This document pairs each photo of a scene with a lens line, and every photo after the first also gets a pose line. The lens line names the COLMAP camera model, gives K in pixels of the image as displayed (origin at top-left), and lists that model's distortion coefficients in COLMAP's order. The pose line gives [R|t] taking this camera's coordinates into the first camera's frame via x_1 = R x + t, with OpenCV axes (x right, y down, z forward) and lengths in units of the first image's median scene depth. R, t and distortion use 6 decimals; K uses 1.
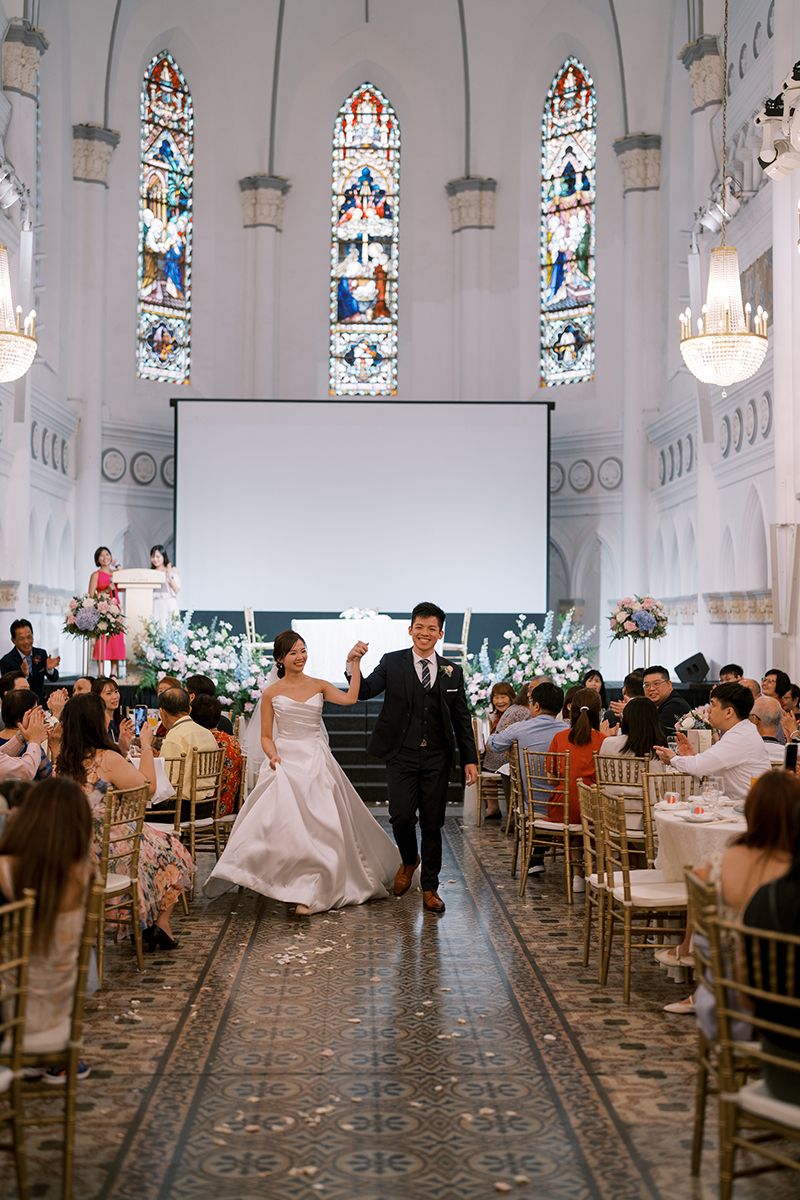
lens RADIAL K [[1672.0, 0, 393.1], [0, 1672.0, 598.1], [0, 0, 1]] dist [-0.161662, 0.961931]
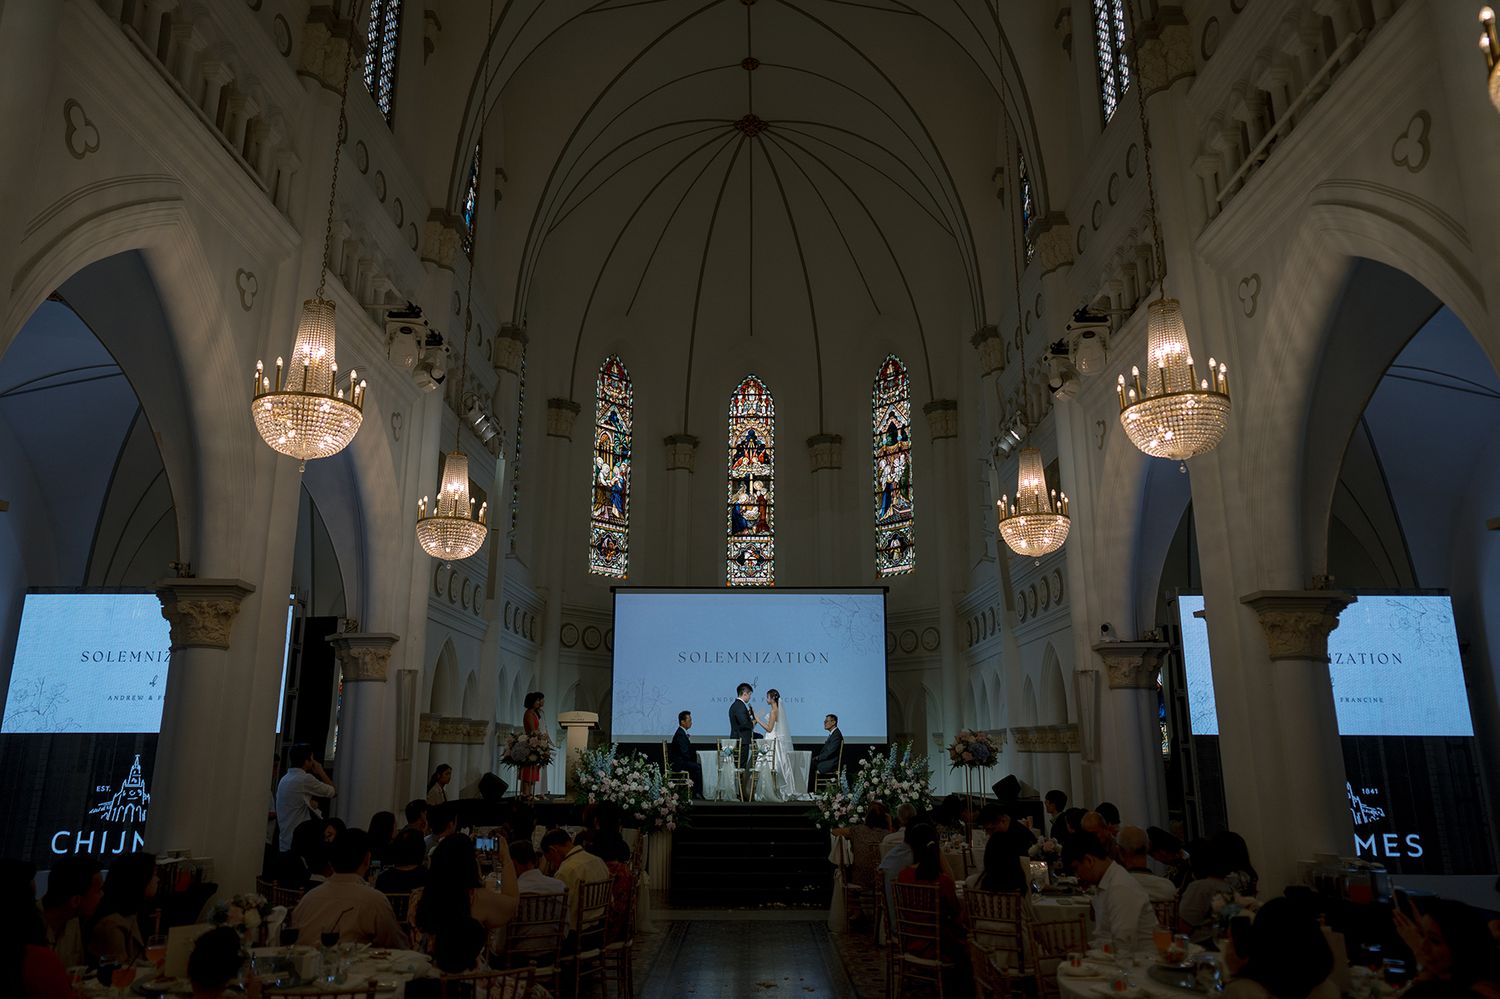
lens RADIAL K [[1061.6, 0, 742.0], [0, 1061.6, 493.6], [0, 0, 1]] dist [-0.033403, 0.002785]
pose [[0.999530, -0.010888, -0.028646, 0.001621], [0.004335, 0.975589, -0.219562, -0.000672], [0.030337, 0.219335, 0.975178, 0.112855]]
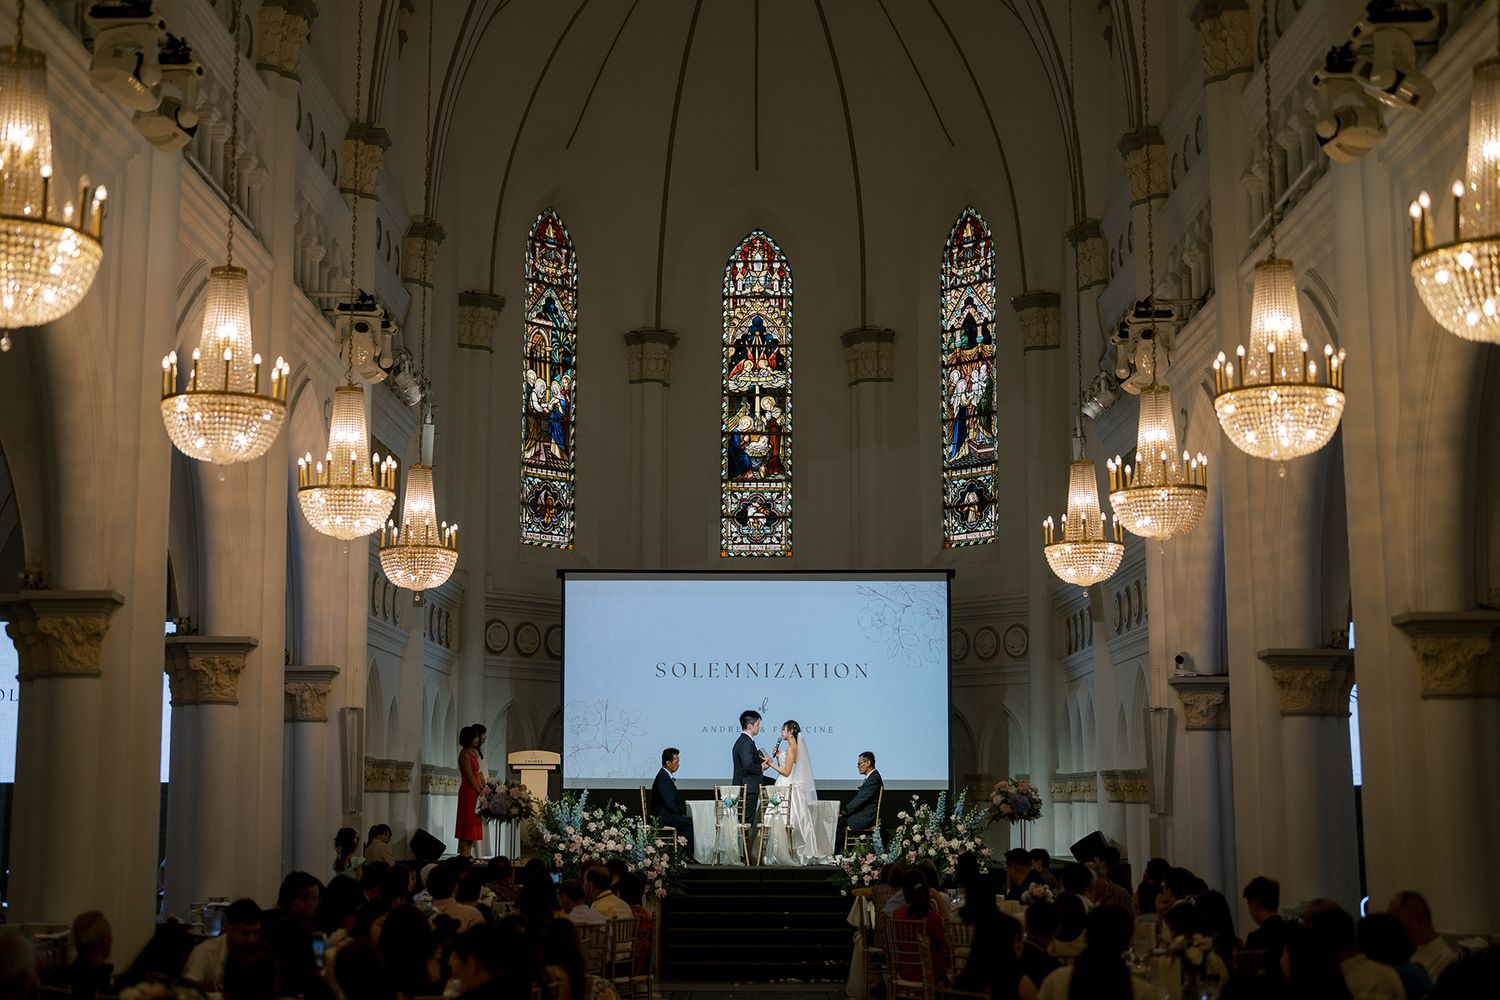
lens RADIAL K [[2127.7, 0, 696.6], [0, 2127.7, 506.1], [0, 0, 1]] dist [-0.176031, 0.932491]
pose [[0.998828, -0.010145, -0.047335, 0.005783], [0.004500, 0.993020, -0.117861, -0.009210], [0.048201, 0.117510, 0.991901, -0.207540]]
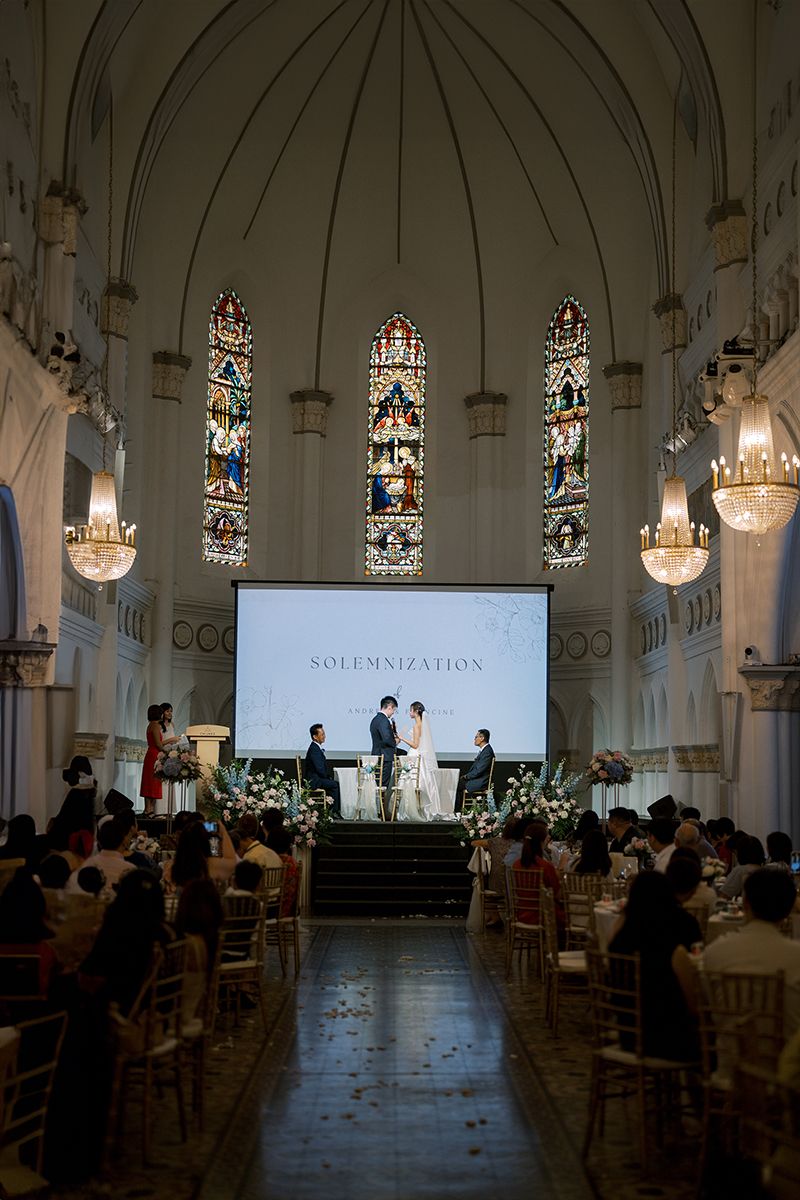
lens RADIAL K [[1551.8, 0, 444.2], [0, 1551.8, 662.4], [0, 0, 1]] dist [-0.132016, 0.631095]
pose [[0.999896, 0.004208, 0.013790, 0.003046], [-0.003485, 0.998638, -0.052059, -0.003466], [-0.013990, 0.052005, 0.998549, -0.095777]]
